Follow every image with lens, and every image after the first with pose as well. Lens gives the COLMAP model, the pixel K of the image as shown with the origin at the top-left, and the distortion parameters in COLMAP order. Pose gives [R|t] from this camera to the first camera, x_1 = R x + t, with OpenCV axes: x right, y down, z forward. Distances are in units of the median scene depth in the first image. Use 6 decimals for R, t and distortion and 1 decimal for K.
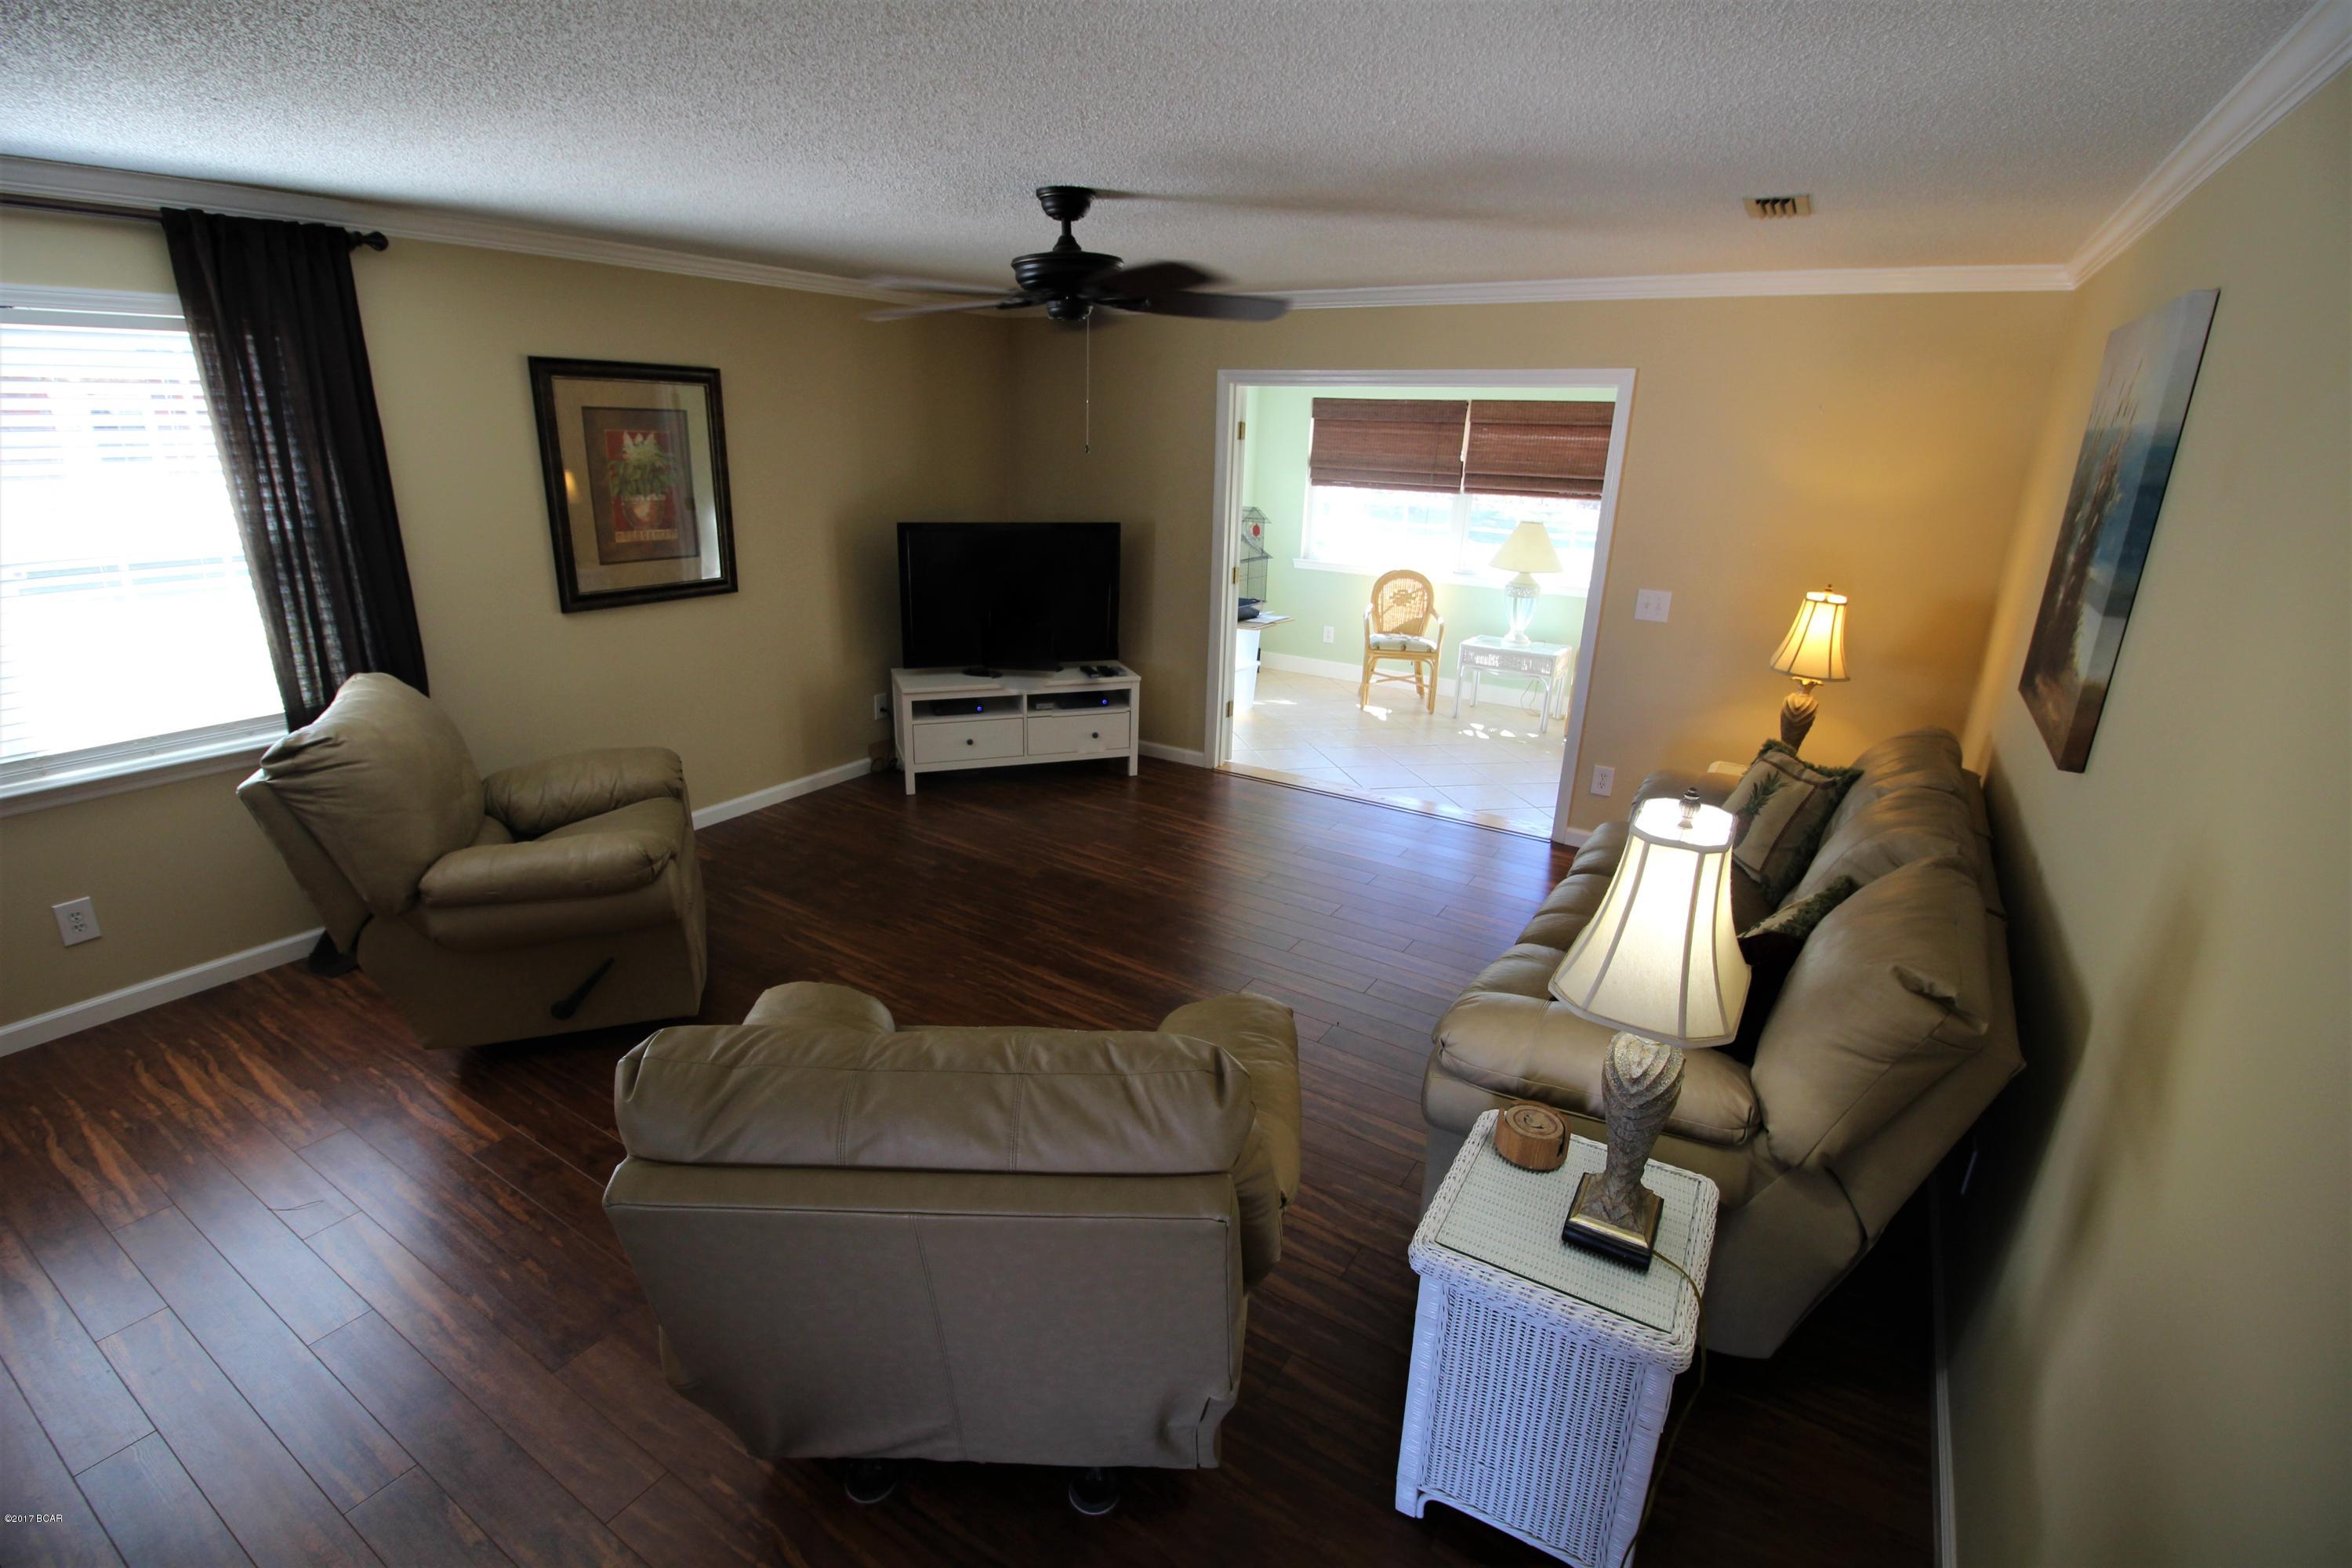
lens RADIAL K [[1094.1, 0, 1156.8], [0, 1094.1, 780.5], [0, 0, 1]] dist [-0.020023, -0.002651]
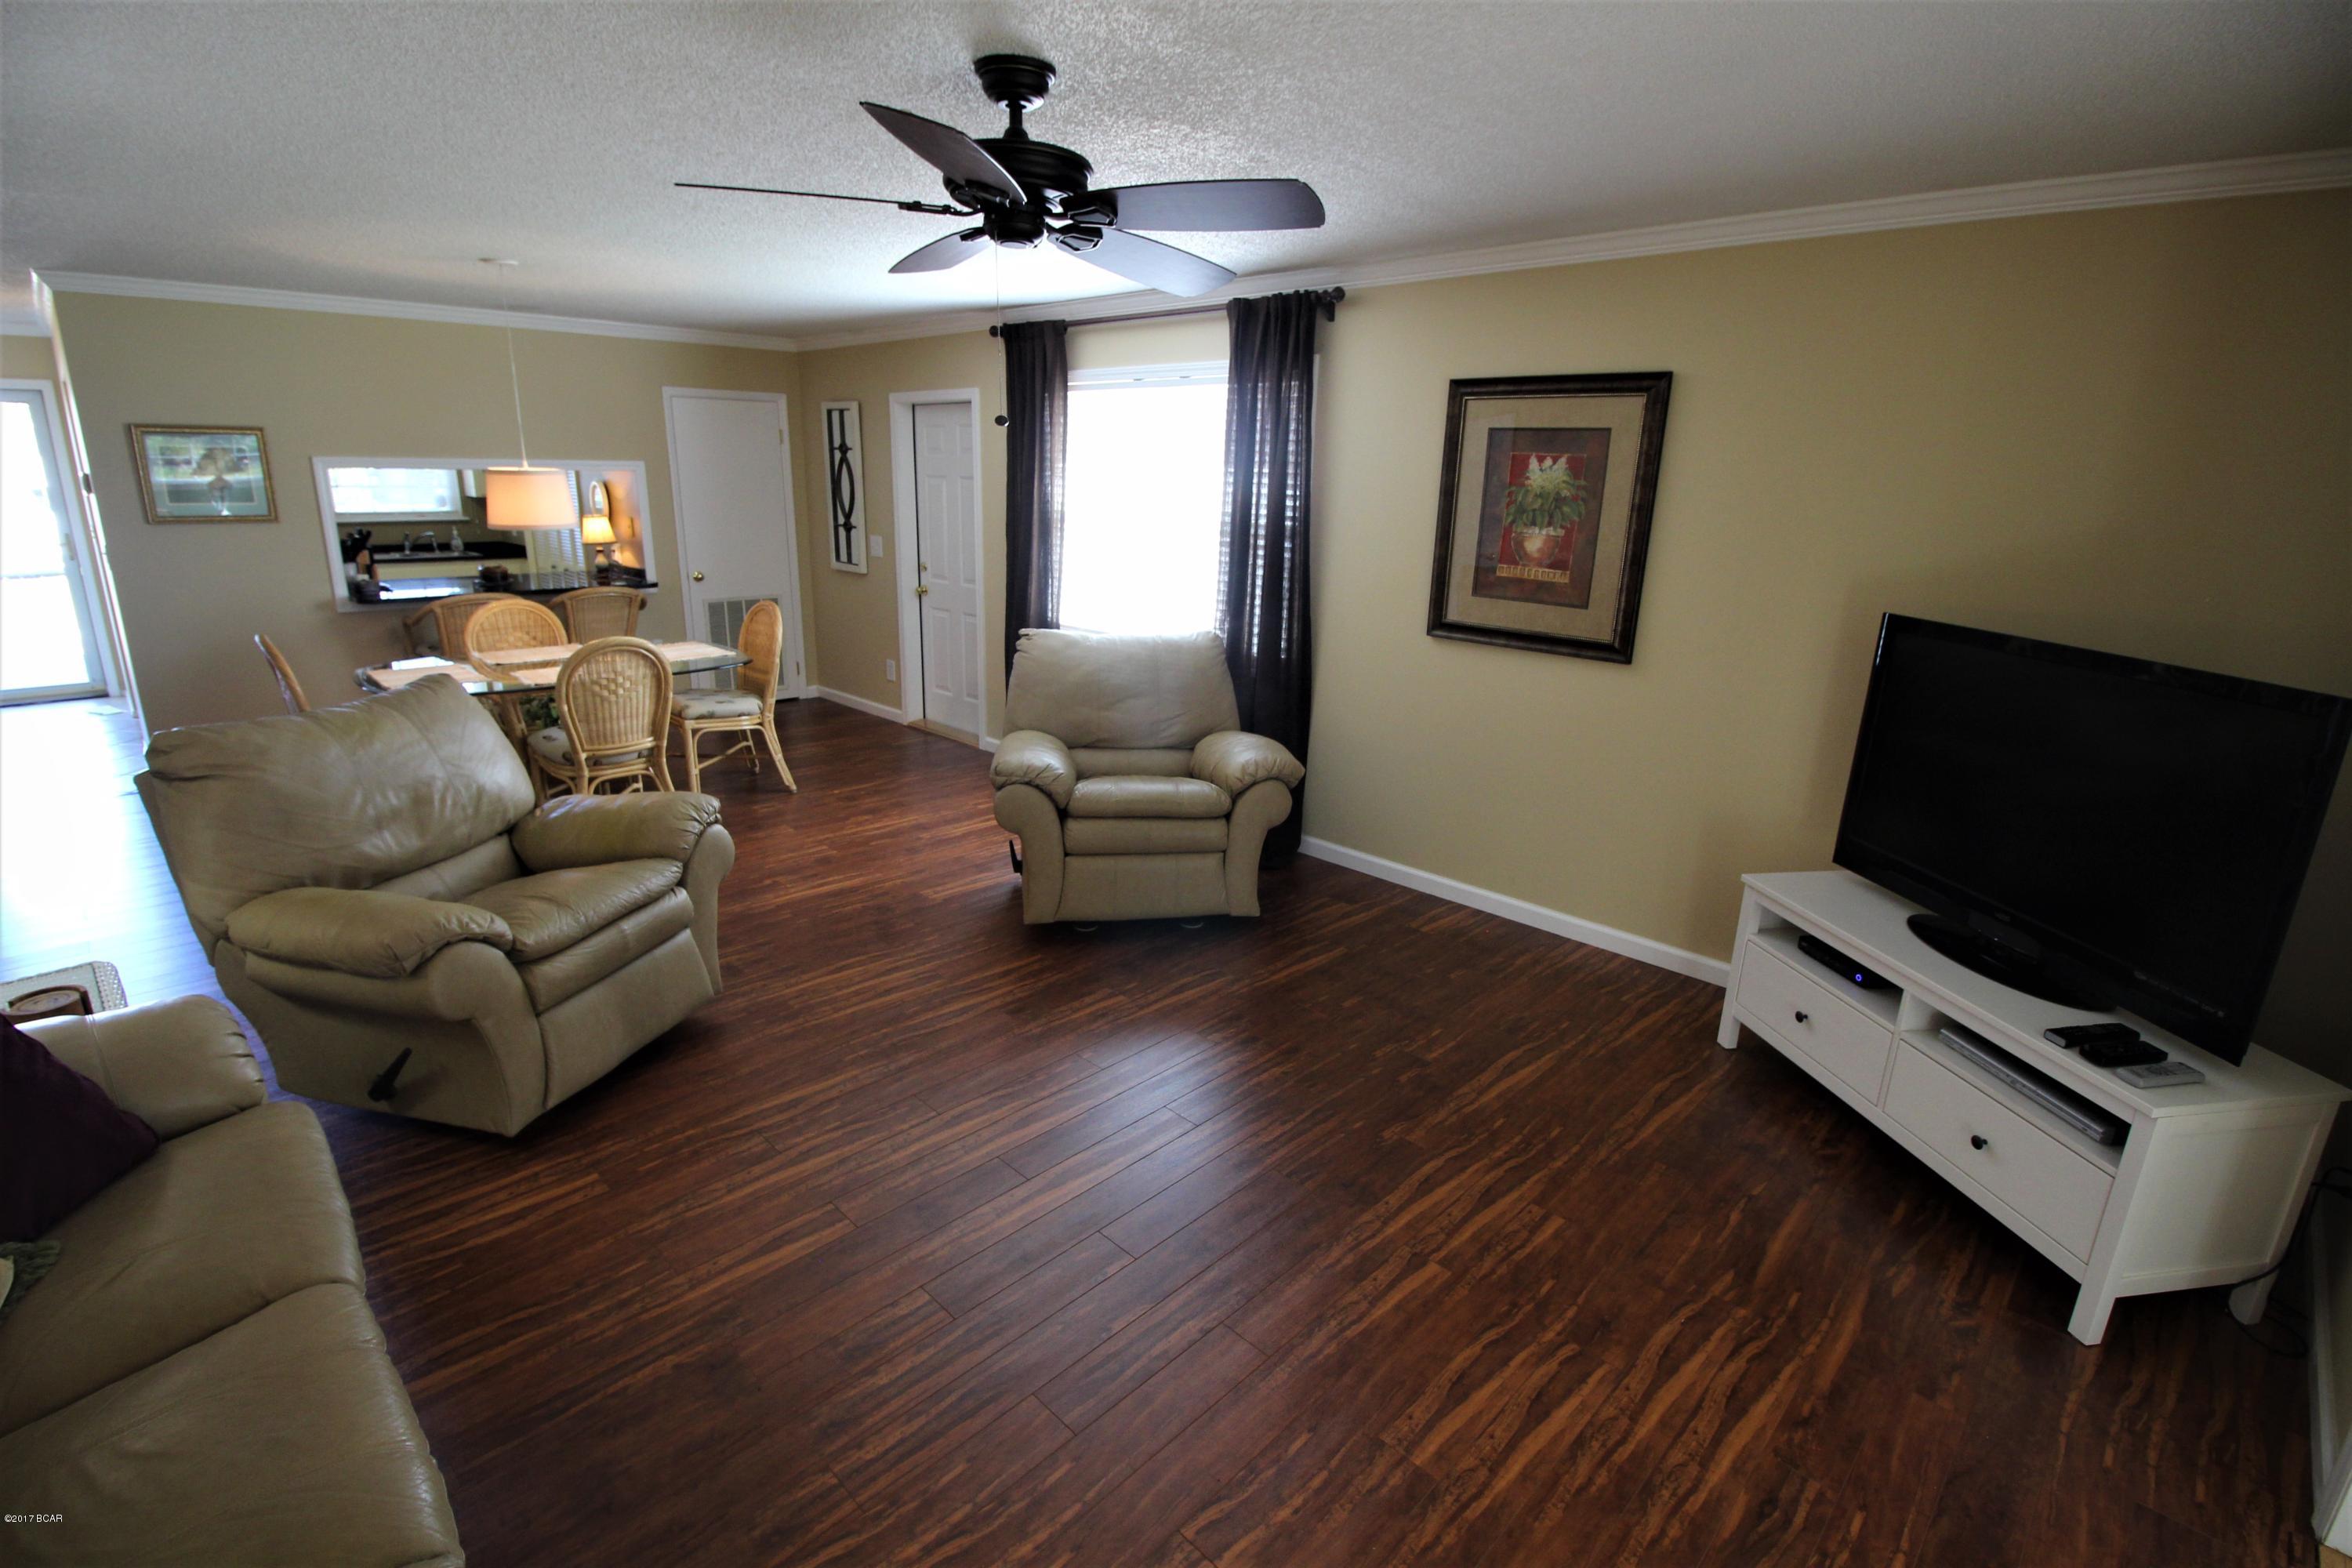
lens RADIAL K [[1094.1, 0, 1162.6], [0, 1094.1, 794.9], [0, 0, 1]] dist [-0.020023, -0.002651]
pose [[-0.234712, 0.252527, -0.938691, 0.473956], [-0.320904, 0.891399, 0.320044, -0.255866], [0.917568, 0.376347, -0.128185, 0.921585]]
